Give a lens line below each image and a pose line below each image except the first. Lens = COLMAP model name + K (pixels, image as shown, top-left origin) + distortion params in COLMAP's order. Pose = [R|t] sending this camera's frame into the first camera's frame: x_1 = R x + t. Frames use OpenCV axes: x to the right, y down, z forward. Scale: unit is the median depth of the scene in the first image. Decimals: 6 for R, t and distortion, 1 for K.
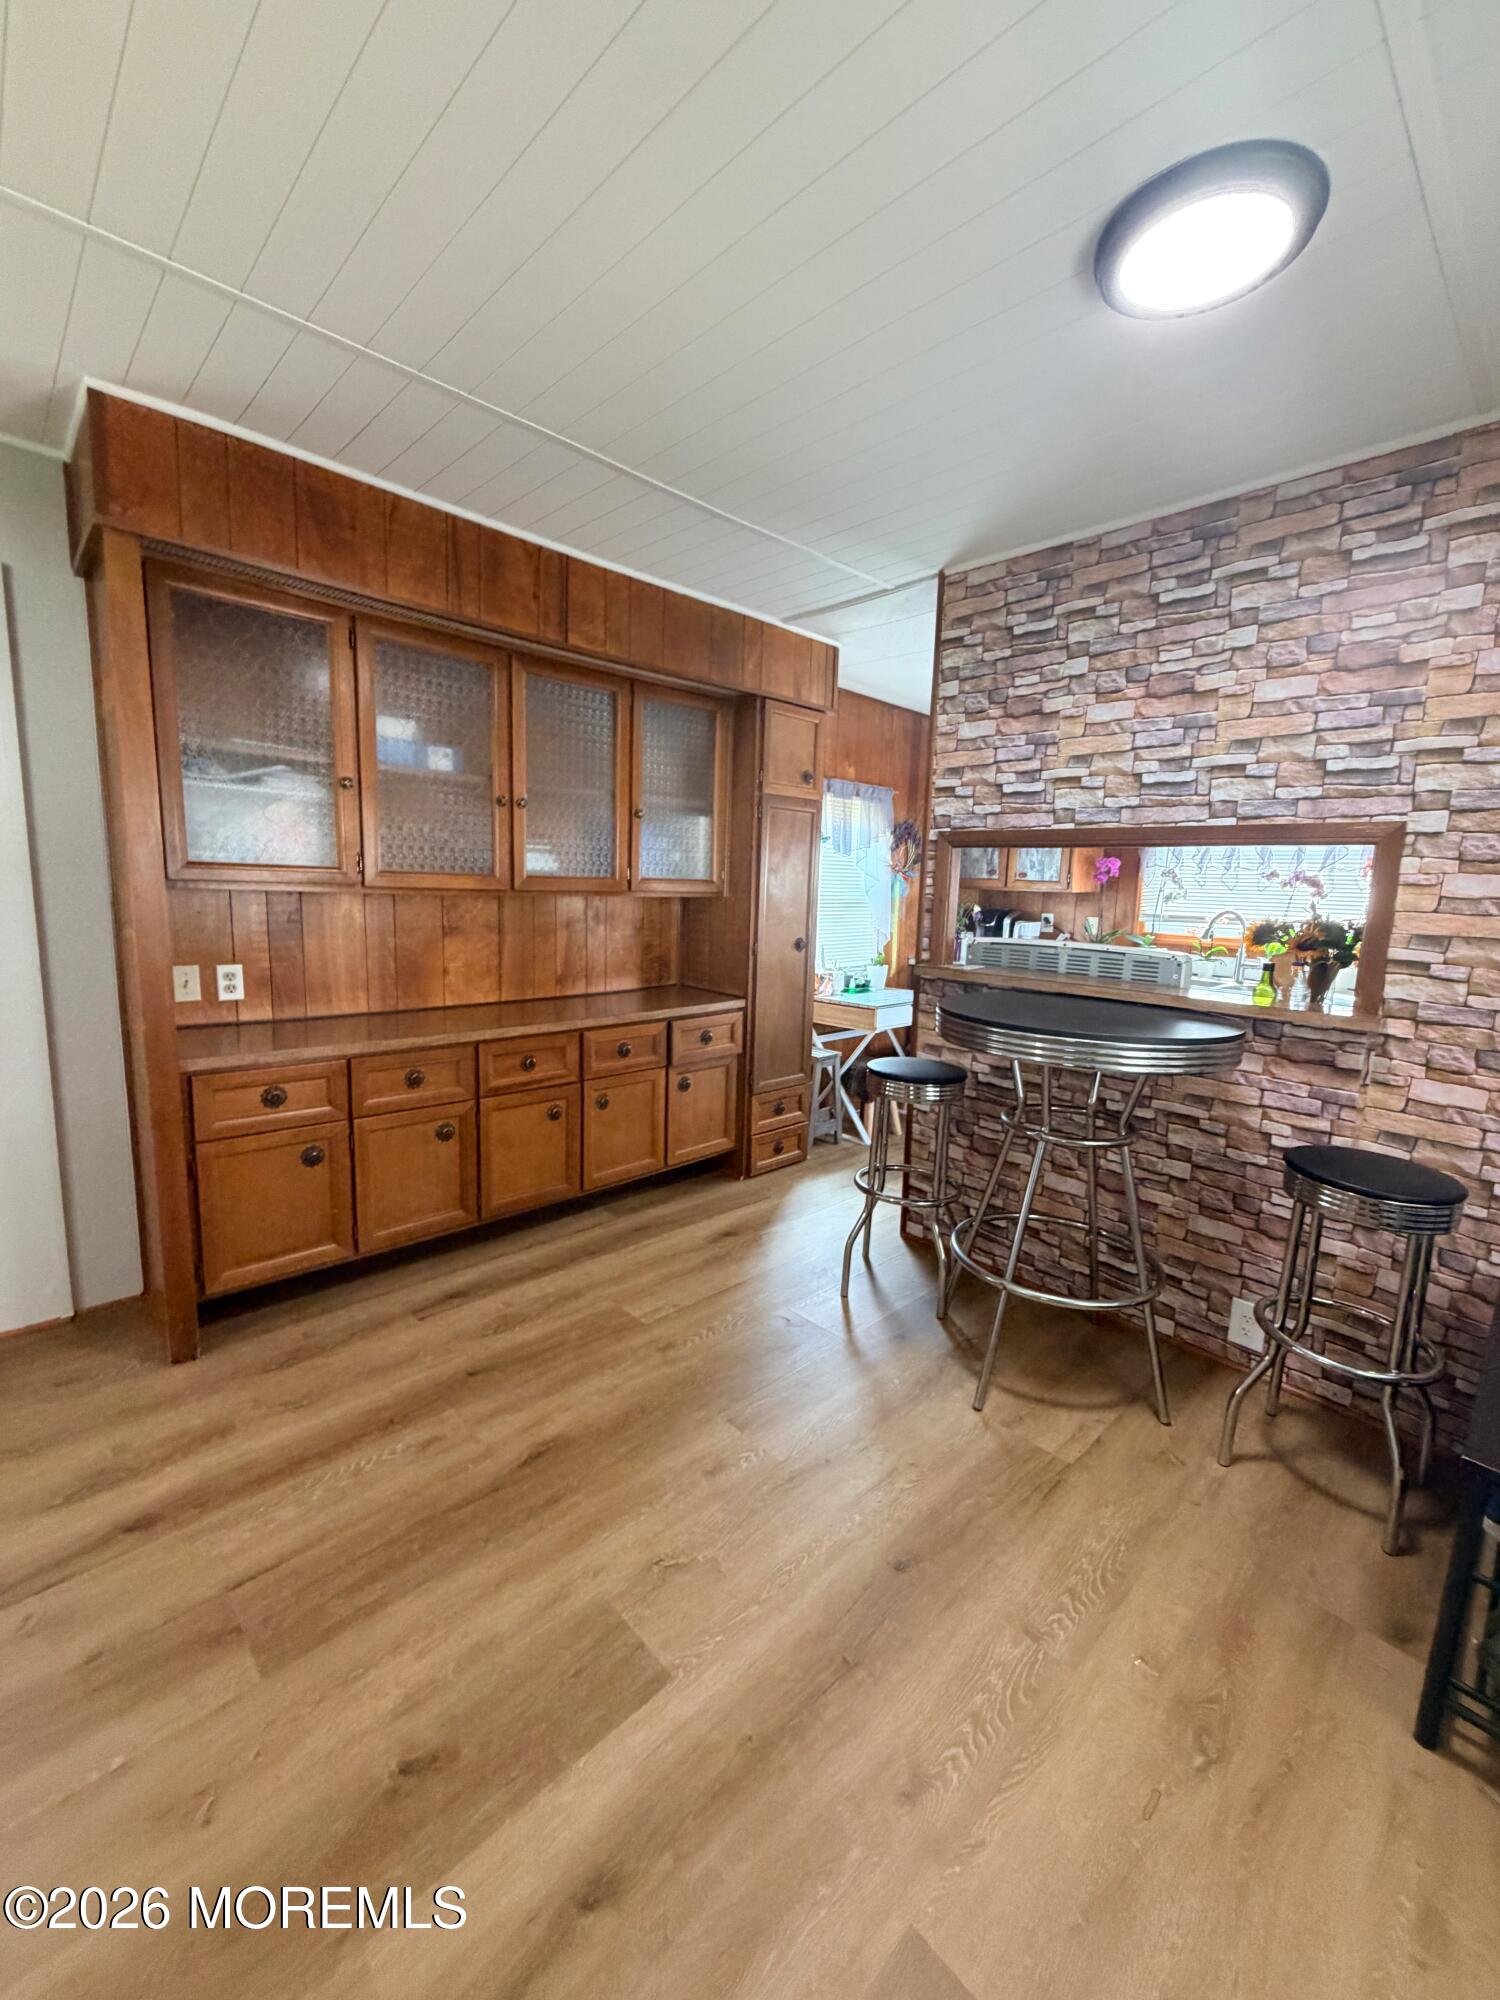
lens RADIAL K [[800.6, 0, 746.3], [0, 800.6, 995.5], [0, 0, 1]] dist [0.001917, -0.000504]
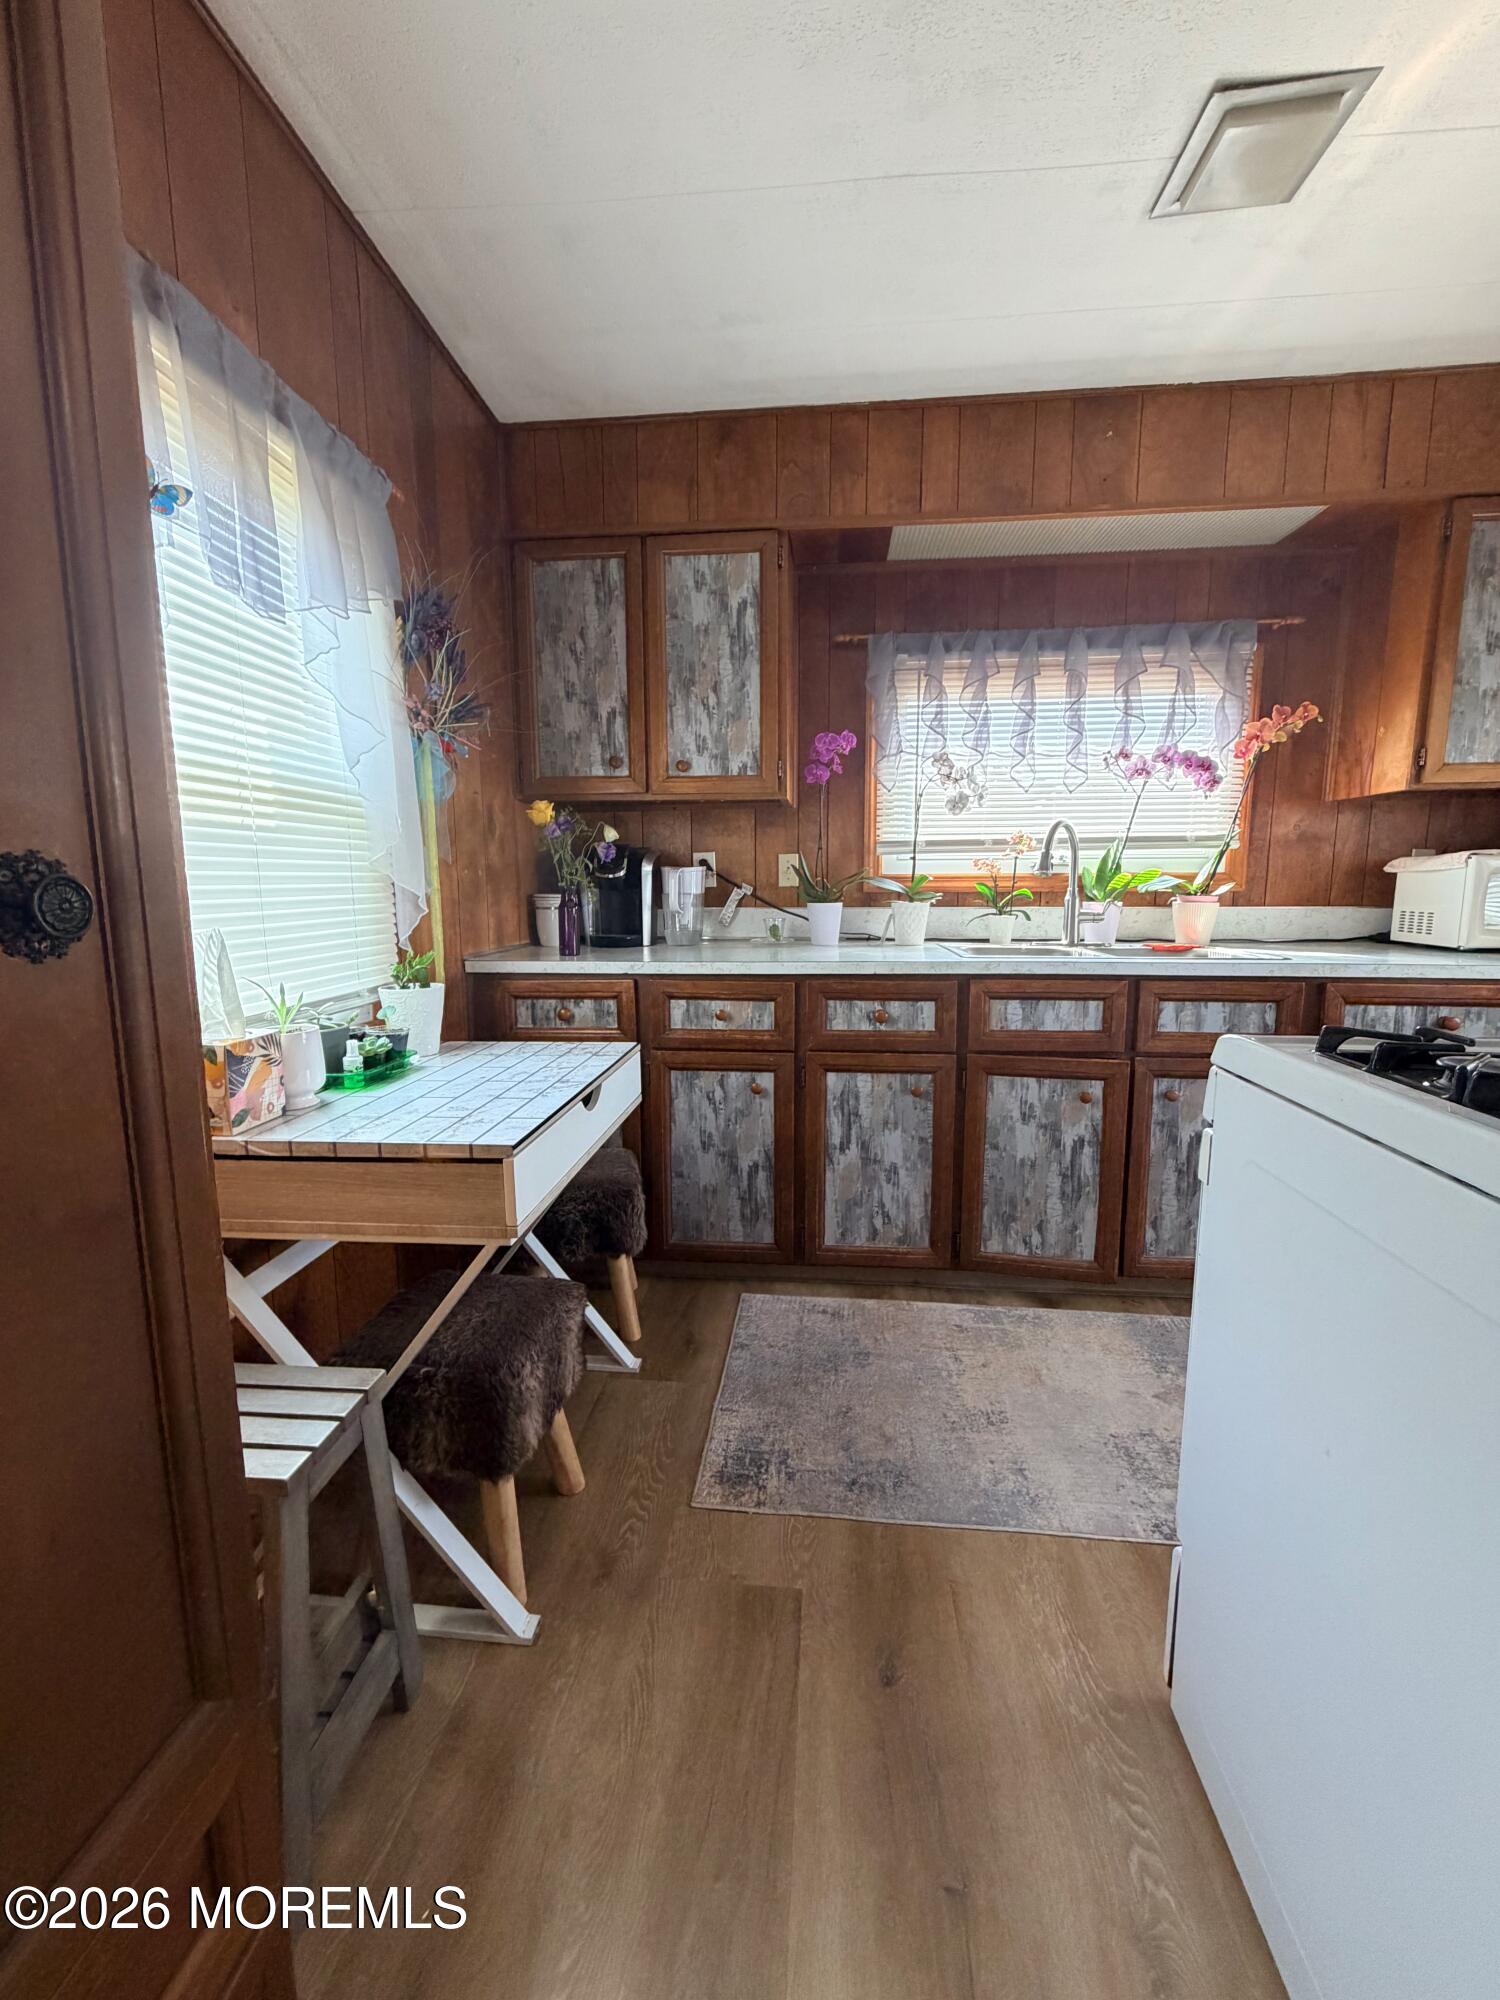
lens RADIAL K [[800.6, 0, 750.9], [0, 800.6, 996.7], [0, 0, 1]] dist [0.001917, -0.000504]
pose [[0.759502, -0.120462, 0.639254, 0.094332], [0.117612, 0.991938, 0.047187, -0.055960], [-0.639784, 0.039345, 0.767547, 1.124483]]
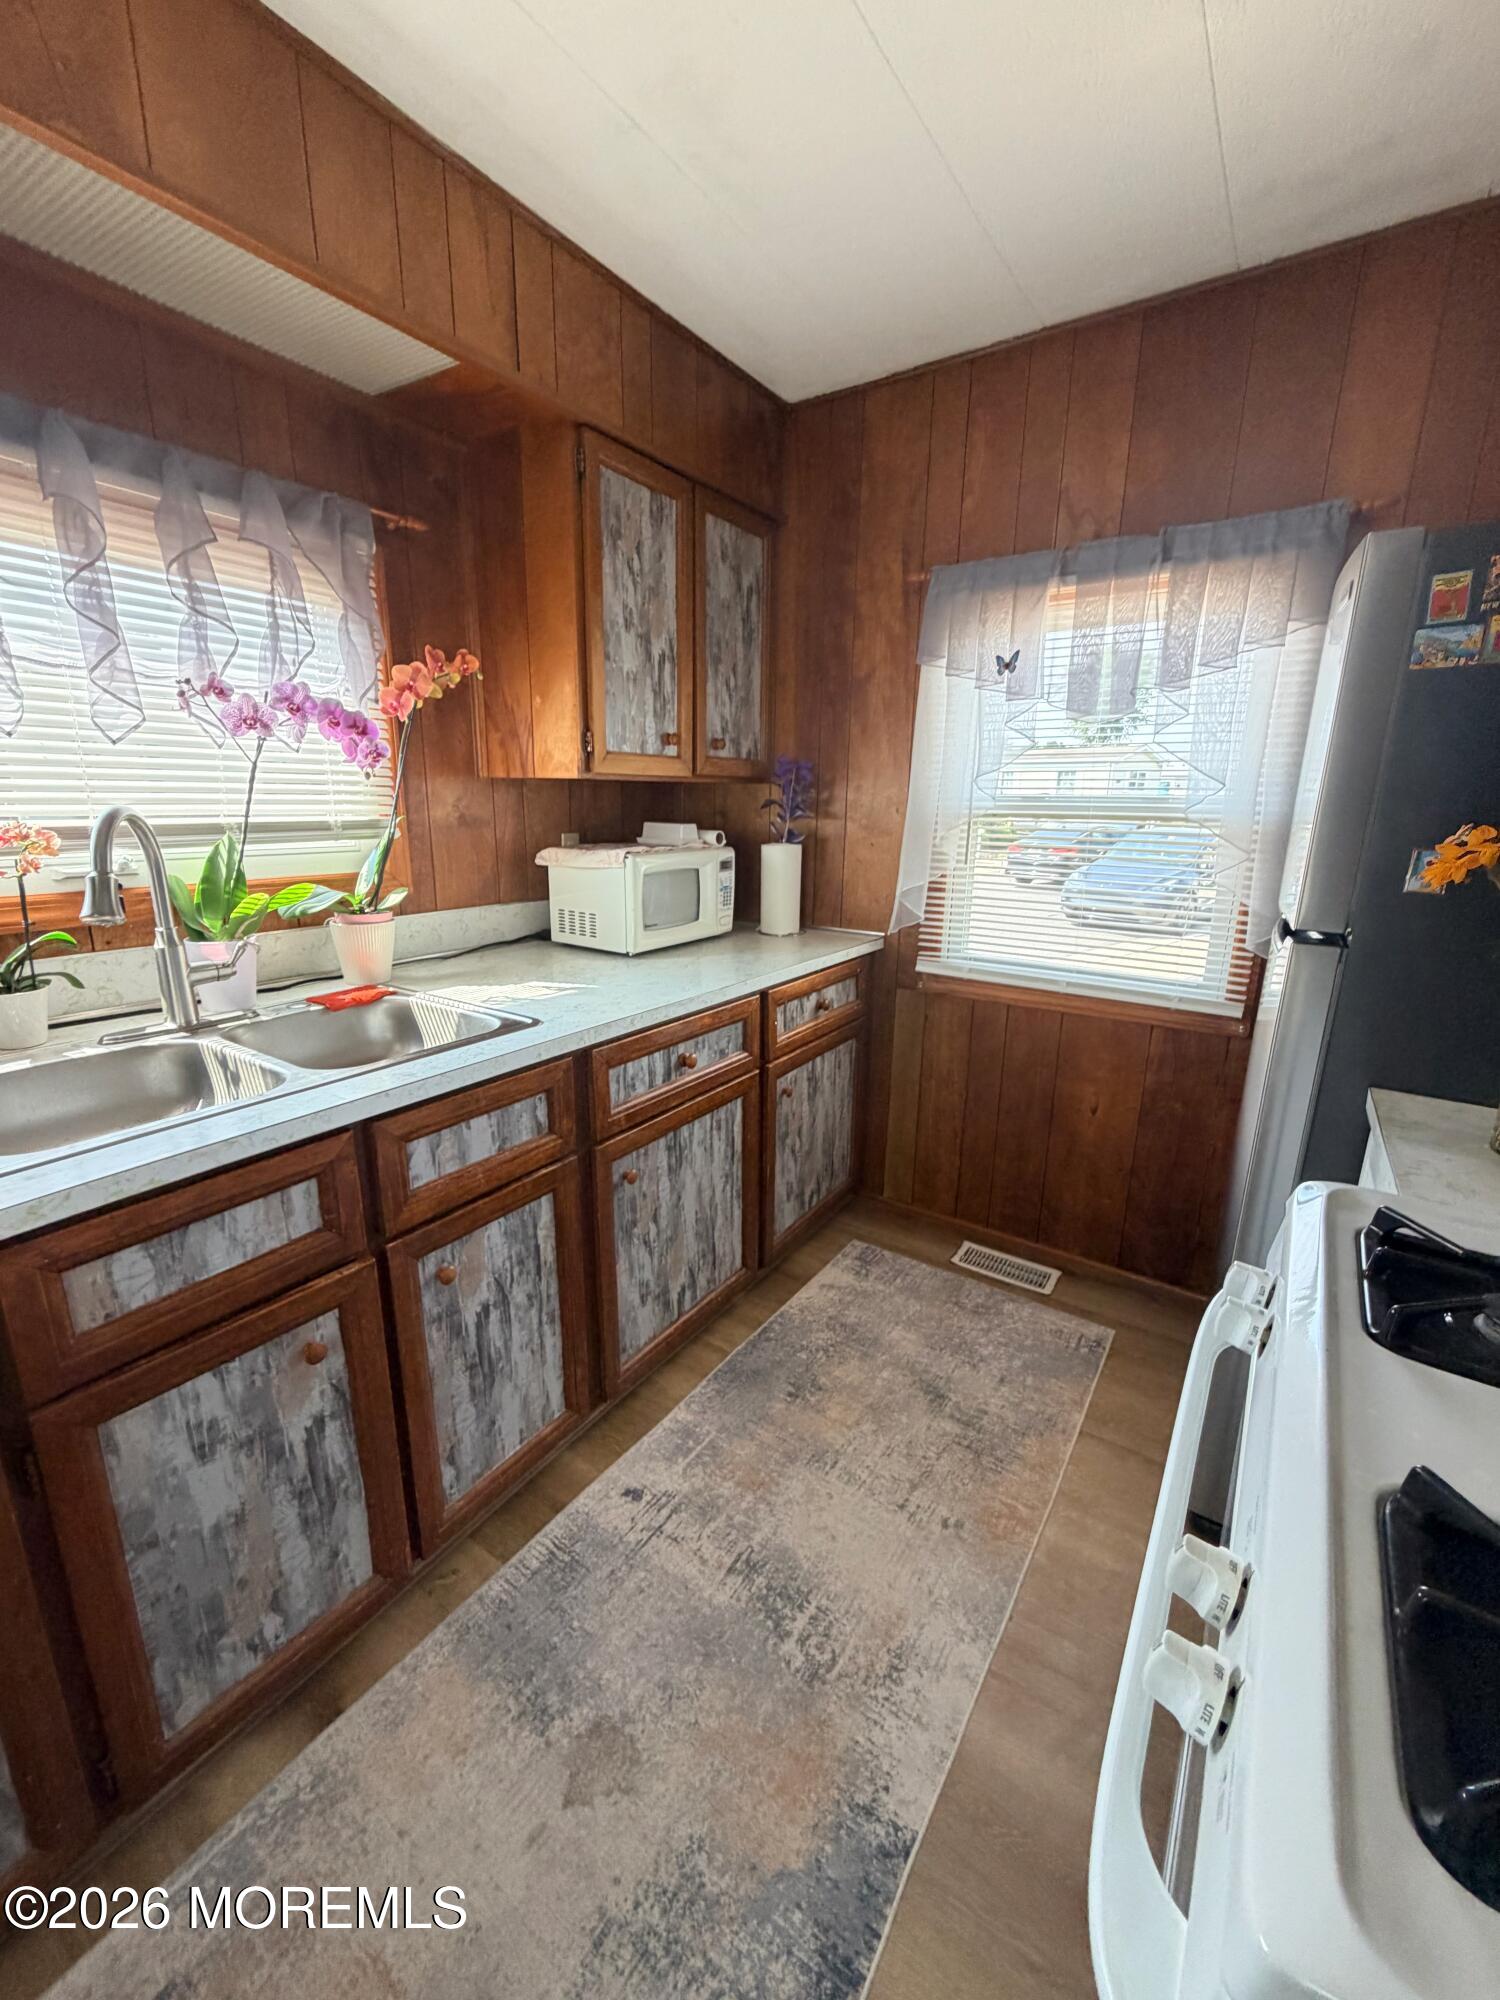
lens RADIAL K [[800.6, 0, 756.0], [0, 800.6, 1001.2], [0, 0, 1]] dist [0.001917, -0.000504]
pose [[-0.209927, -0.269331, 0.939889, 0.410485], [0.116779, 0.947521, 0.297601, -0.156068], [-0.970718, 0.172234, -0.167458, 1.319935]]
